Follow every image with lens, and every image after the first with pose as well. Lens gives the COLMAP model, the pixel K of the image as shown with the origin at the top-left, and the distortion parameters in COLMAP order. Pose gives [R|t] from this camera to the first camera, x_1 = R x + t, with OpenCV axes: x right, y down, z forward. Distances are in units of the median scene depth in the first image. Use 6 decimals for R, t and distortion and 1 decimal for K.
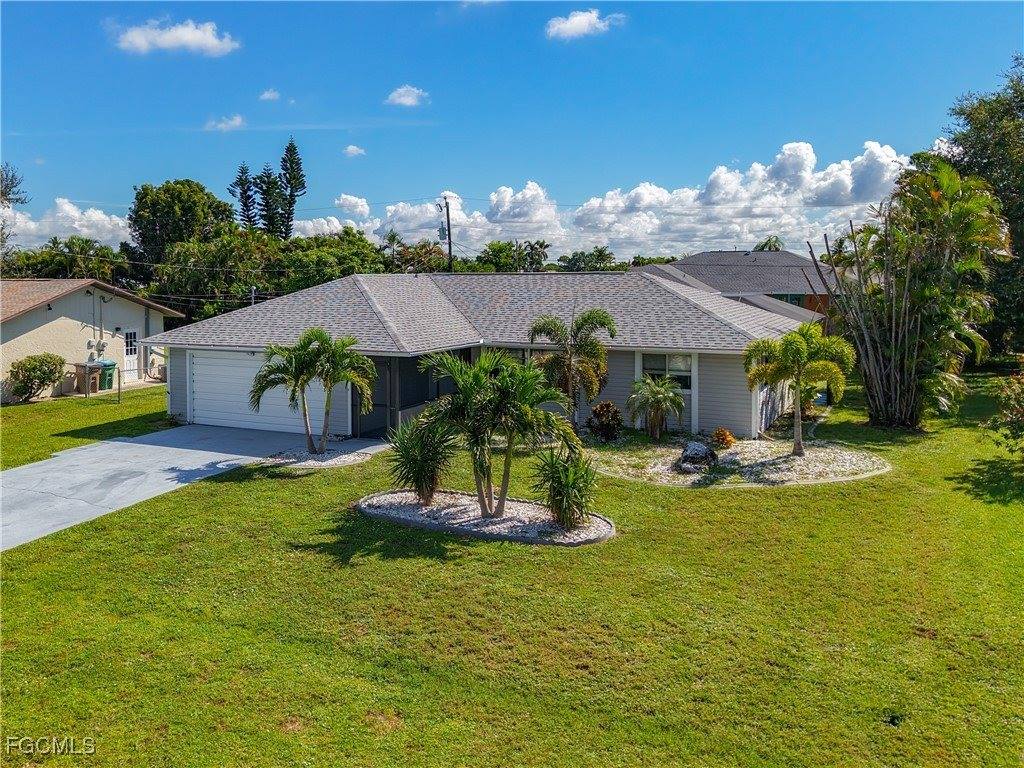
lens RADIAL K [[890.7, 0, 459.3], [0, 890.7, 321.4], [0, 0, 1]] dist [0.006598, -0.000907]
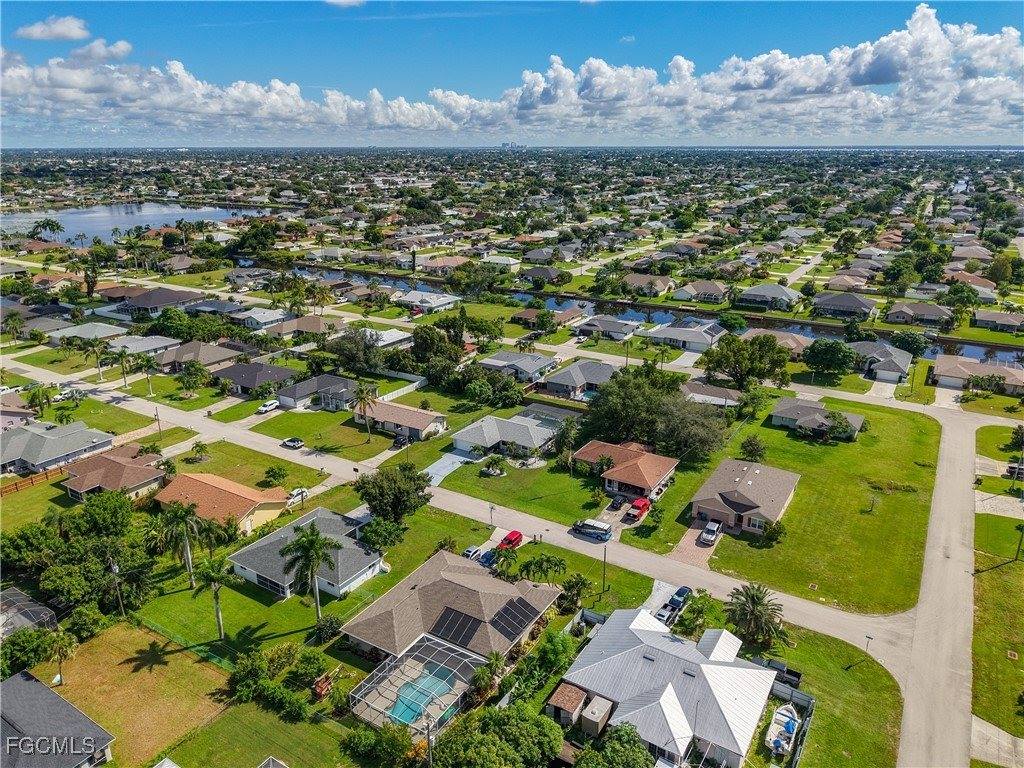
lens RADIAL K [[695.4, 0, 512.0], [0, 695.4, 384.0], [0, 0, 1]] dist [0.053300, -0.000589]
pose [[0.995994, 0.029206, -0.084520, 0.626266], [-0.005734, 0.964077, 0.265562, -2.048597], [0.089240, -0.264014, 0.960382, -4.525932]]
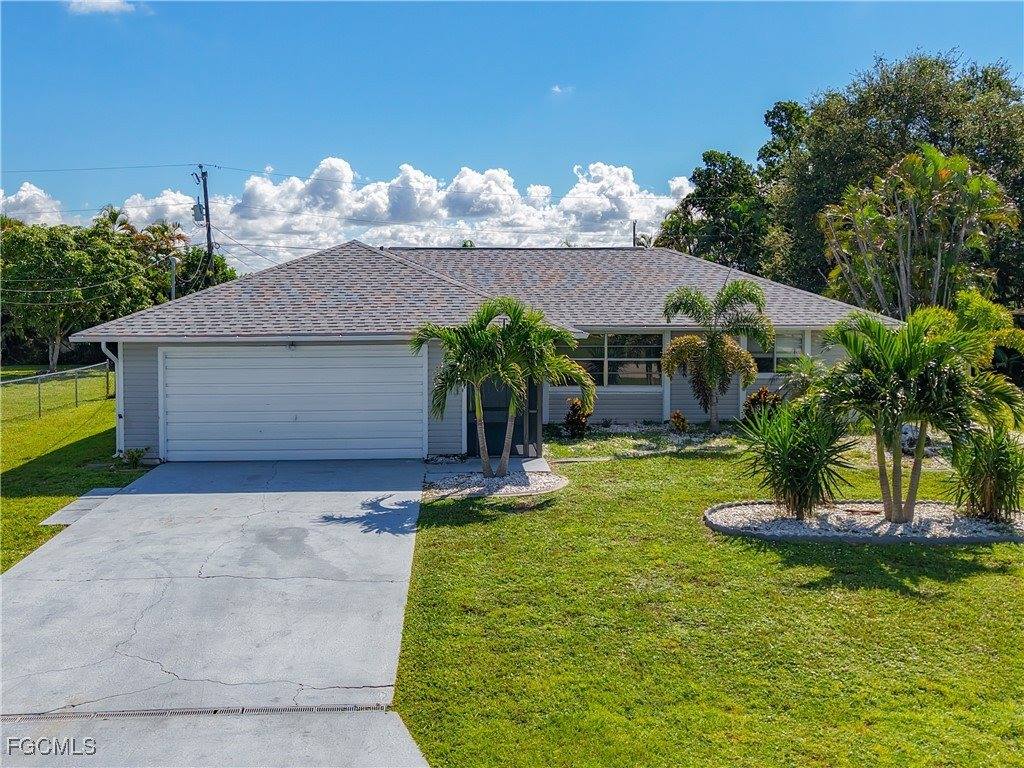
lens RADIAL K [[942.2, 0, 512.0], [0, 942.2, 384.0], [0, 0, 1]] dist [-0.009613, -0.009407]
pose [[0.847197, -0.041643, 0.529644, -0.518367], [0.019430, 0.998685, 0.047442, 0.038586], [-0.530923, -0.029902, 0.846893, 0.351733]]
